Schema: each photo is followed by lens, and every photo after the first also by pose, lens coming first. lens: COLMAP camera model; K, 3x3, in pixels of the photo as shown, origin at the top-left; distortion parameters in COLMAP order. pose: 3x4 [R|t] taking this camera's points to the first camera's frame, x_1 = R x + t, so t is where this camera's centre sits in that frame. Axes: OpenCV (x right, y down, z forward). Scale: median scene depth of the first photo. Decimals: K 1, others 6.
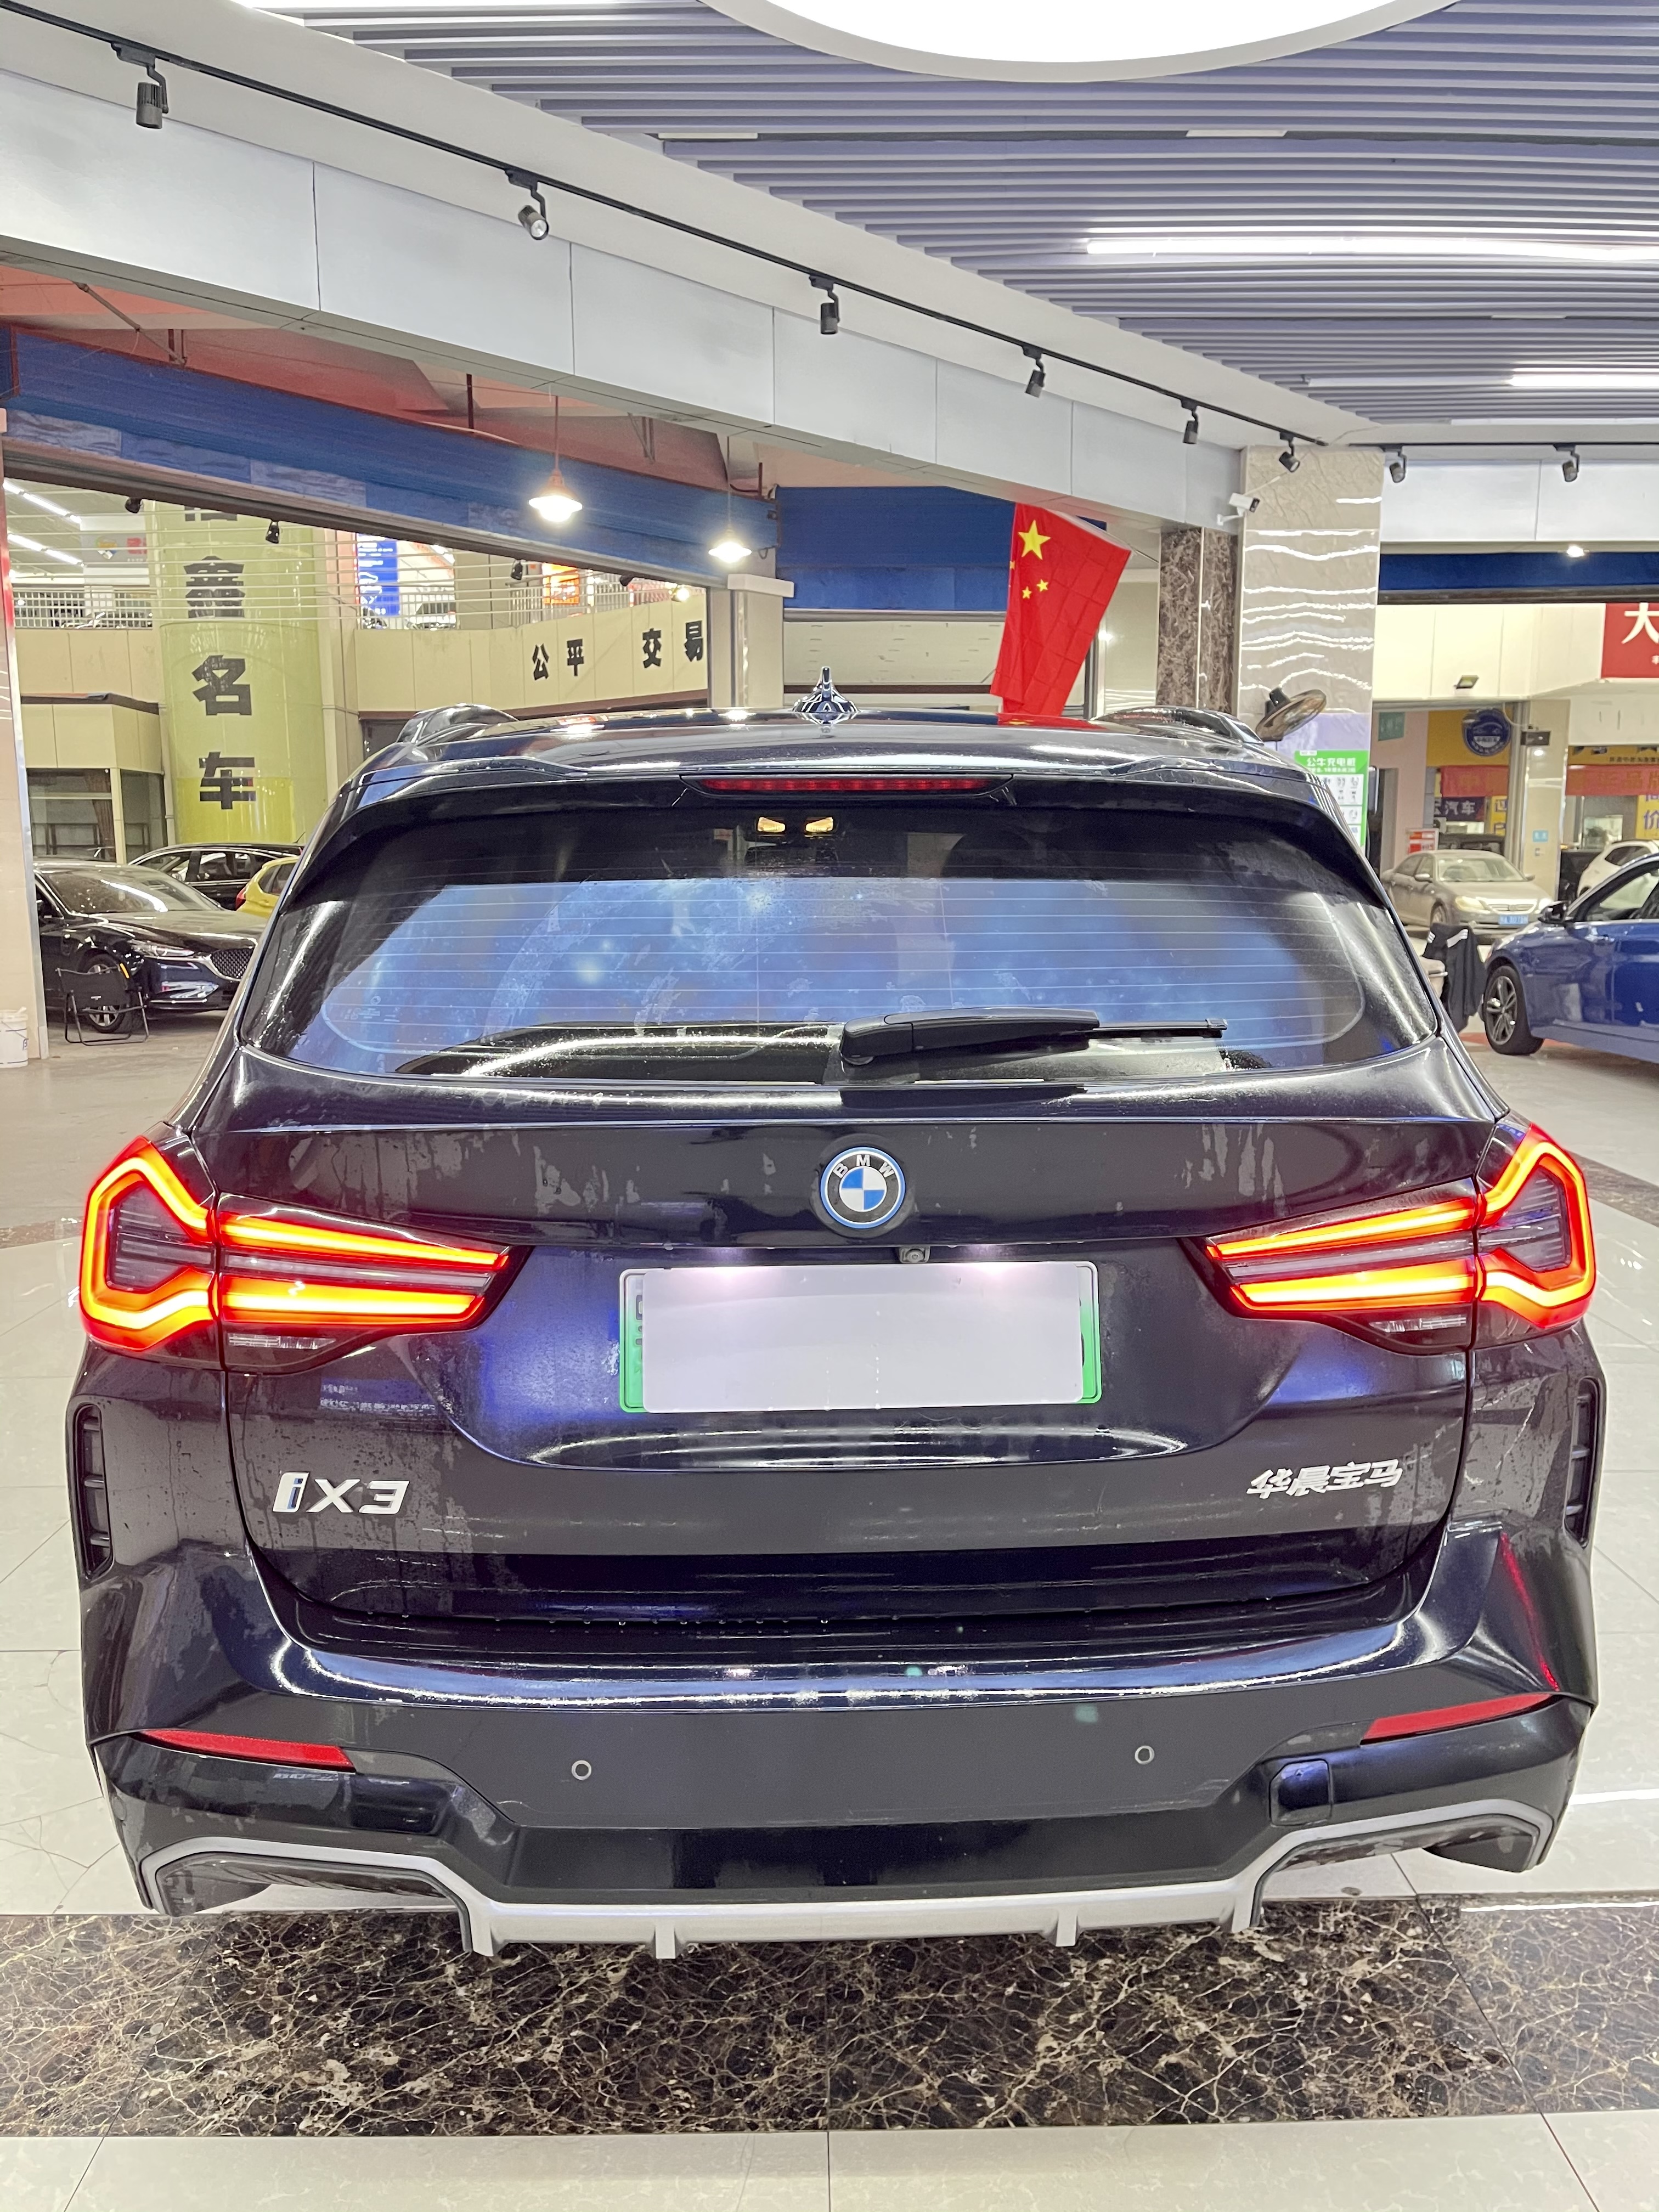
lens RADIAL K [[1673.5, 0, 840.9], [0, 1673.5, 1055.3], [0, 0, 1]] dist [0.127979, -0.169852]
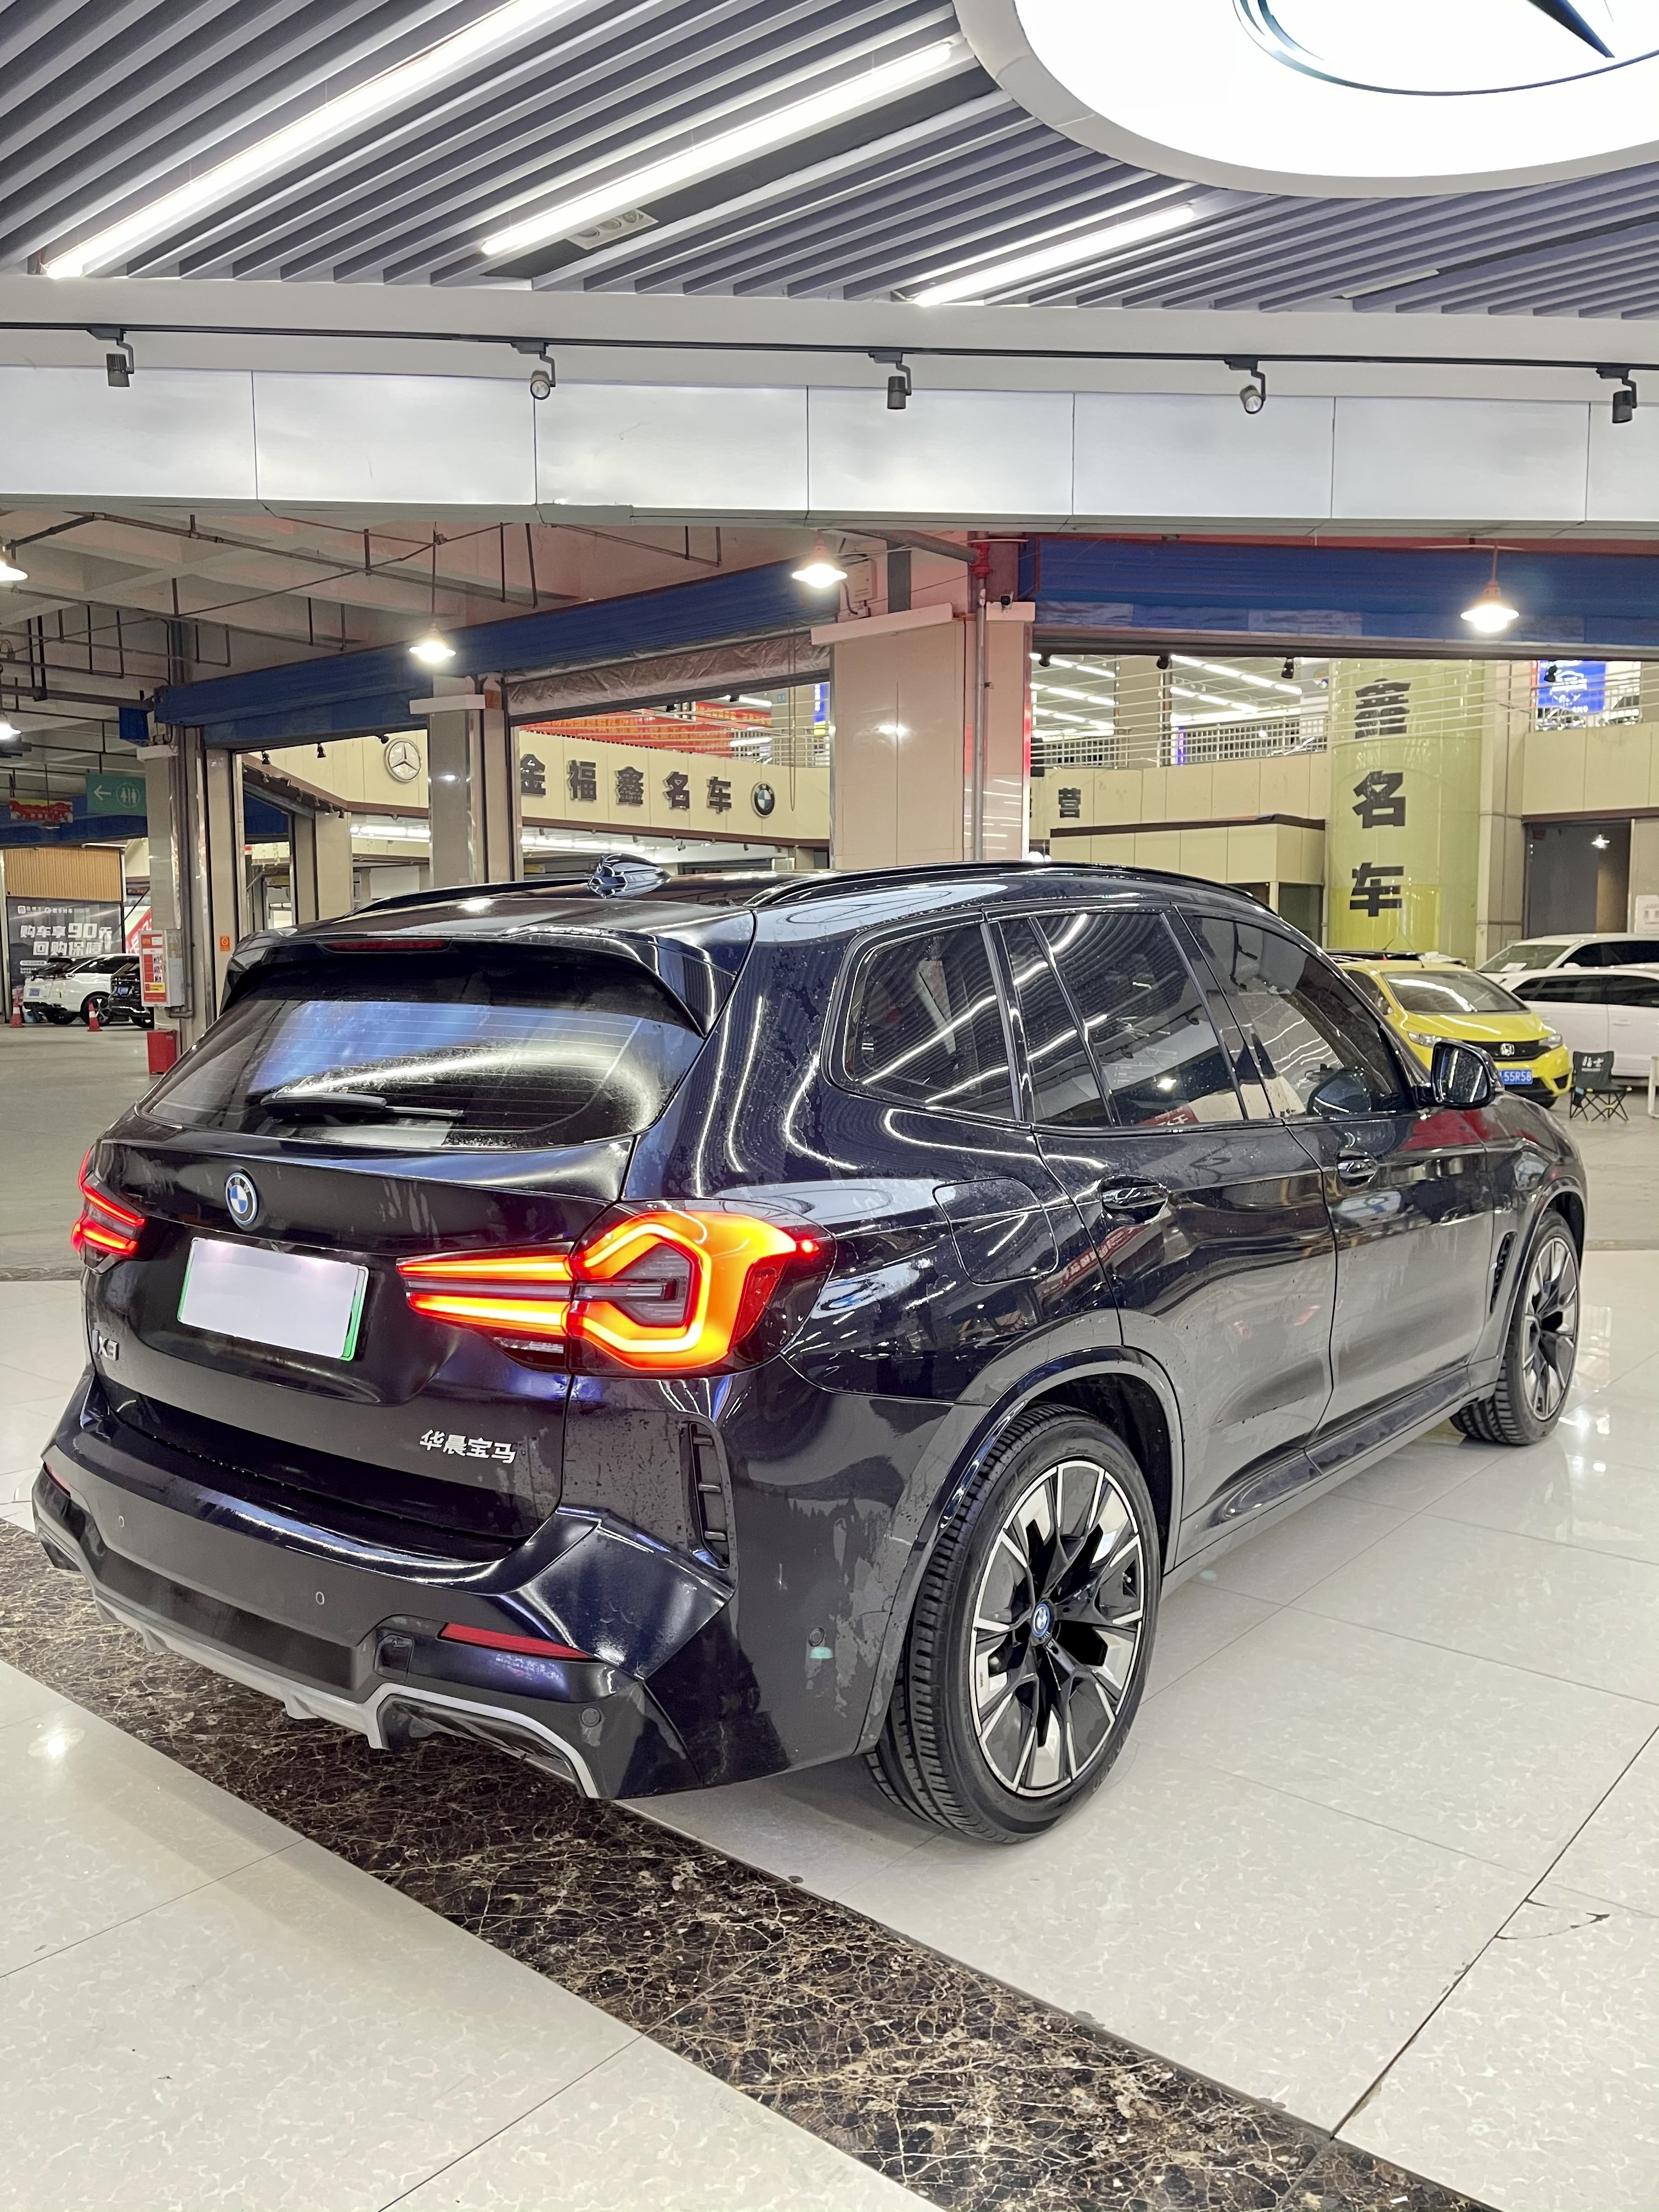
lens RADIAL K [[1673.5, 0, 840.9], [0, 1673.5, 1055.3], [0, 0, 1]] dist [0.127979, -0.169852]
pose [[0.756725, 0.044145, -0.652241, 0.195593], [-0.082896, 0.996143, -0.028755, -0.007550], [0.648456, 0.075827, 0.757466, 0.017710]]
